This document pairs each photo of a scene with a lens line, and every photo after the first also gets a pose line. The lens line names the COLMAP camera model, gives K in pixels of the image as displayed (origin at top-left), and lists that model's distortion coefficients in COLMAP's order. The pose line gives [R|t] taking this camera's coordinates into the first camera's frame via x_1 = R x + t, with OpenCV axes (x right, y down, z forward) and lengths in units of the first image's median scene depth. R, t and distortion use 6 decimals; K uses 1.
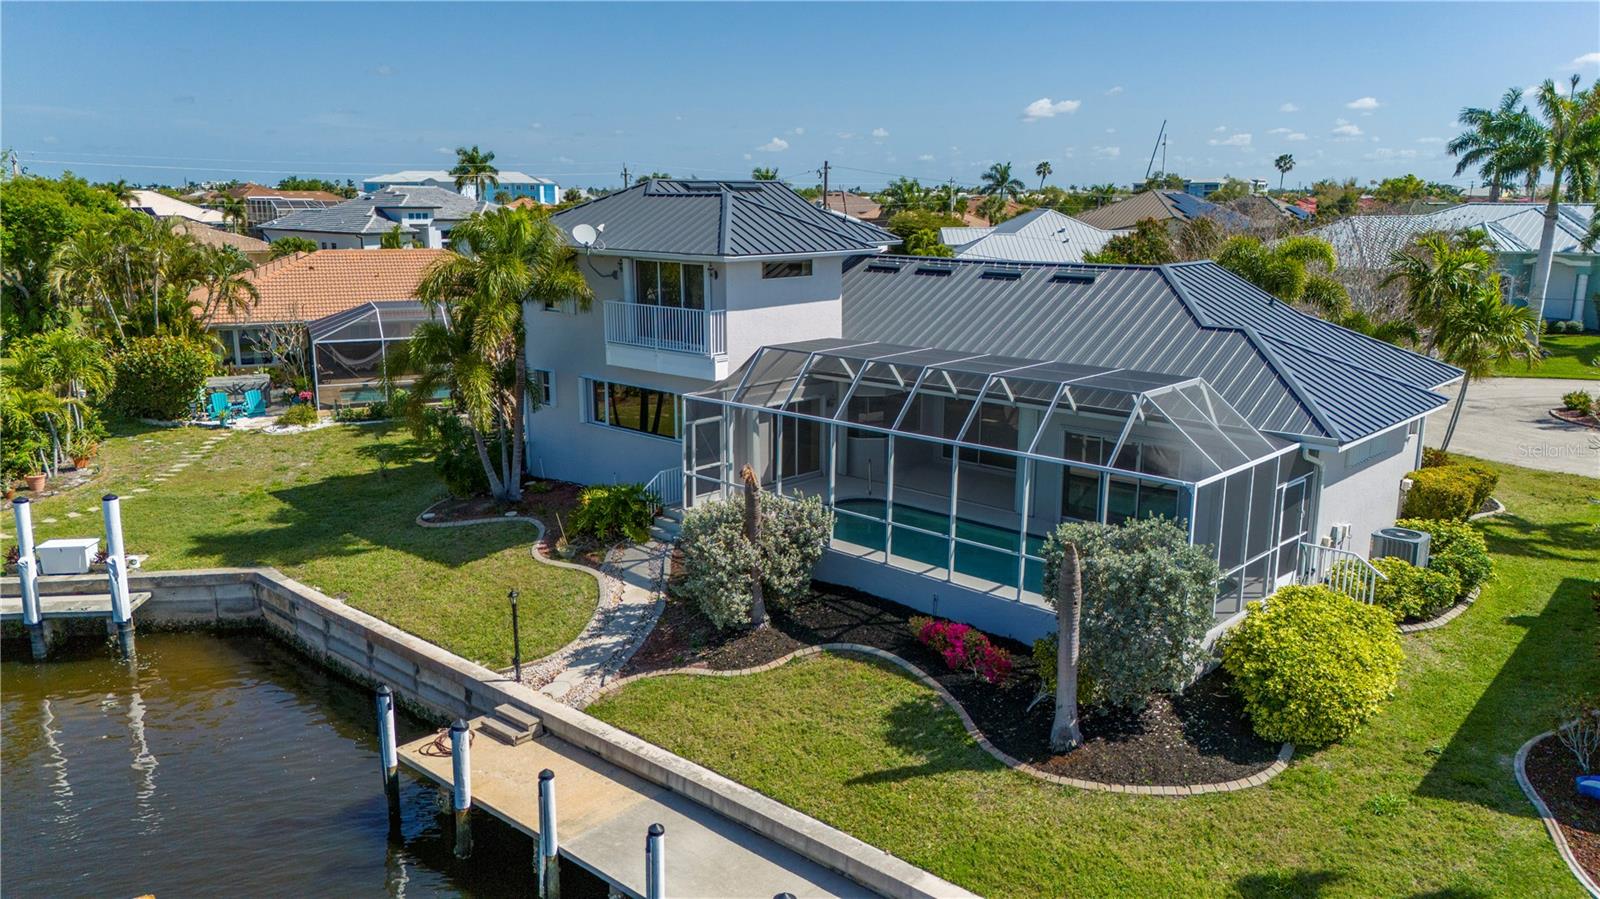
lens RADIAL K [[1169.7, 0, 800.0], [0, 1169.7, 449.5], [0, 0, 1]] dist [0.067523, -0.069146]
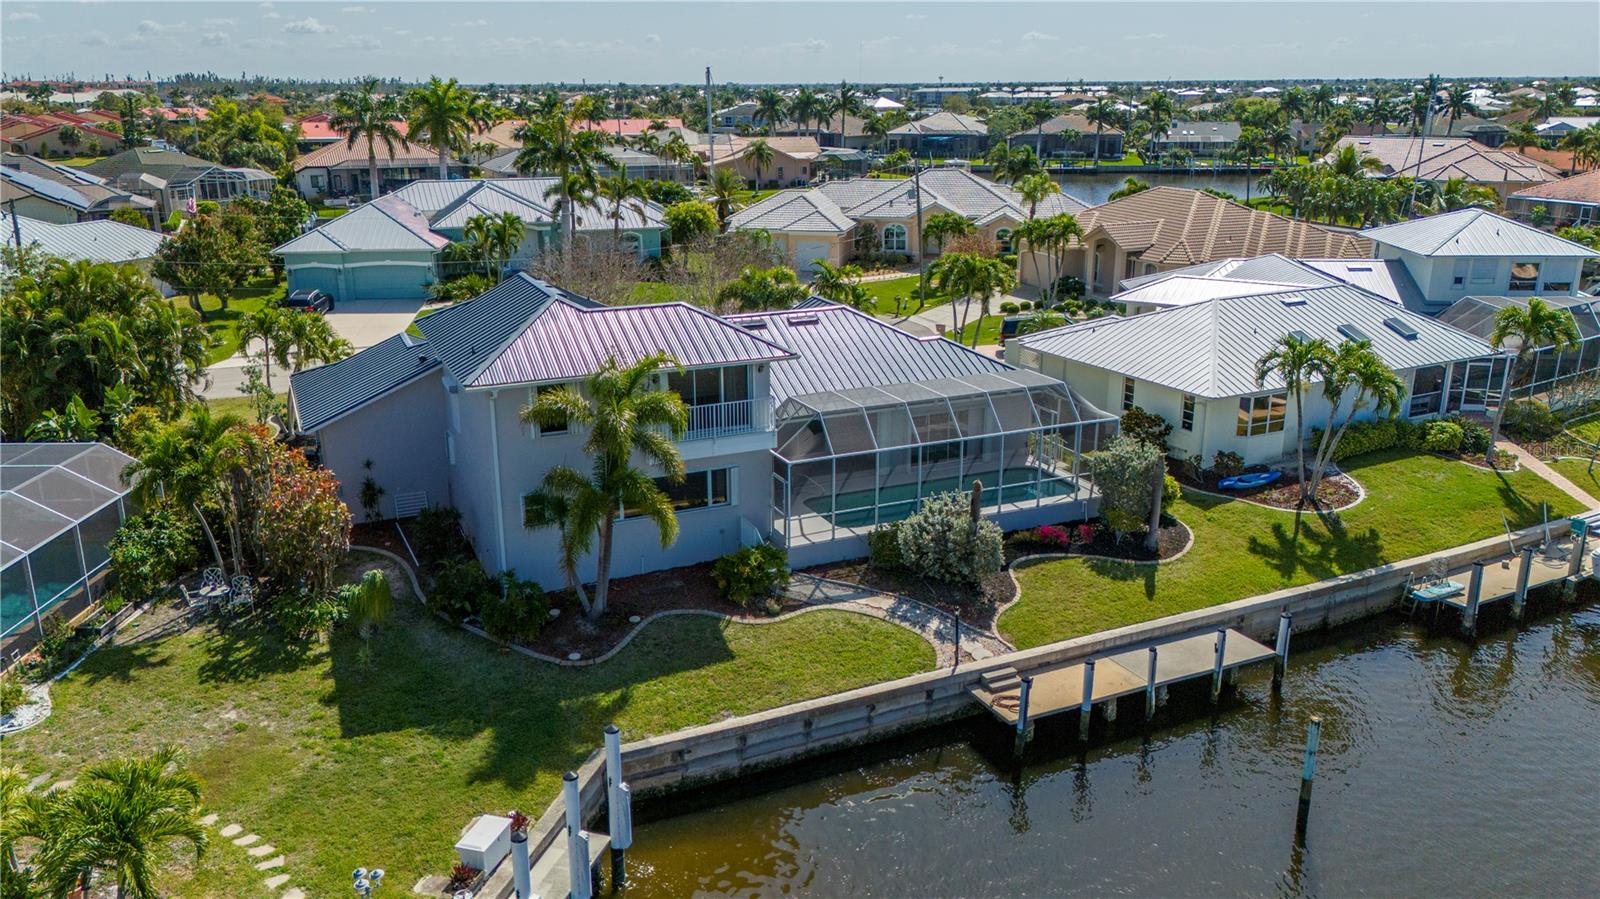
lens RADIAL K [[1201.6, 0, 800.0], [0, 1201.6, 449.5], [0, 0, 1]] dist [0.075680, -0.086957]
pose [[0.383000, -0.268734, 0.883795, -1.339013], [0.199720, 0.958209, 0.204810, -0.349365], [-0.901899, 0.098069, 0.420666, 0.434145]]
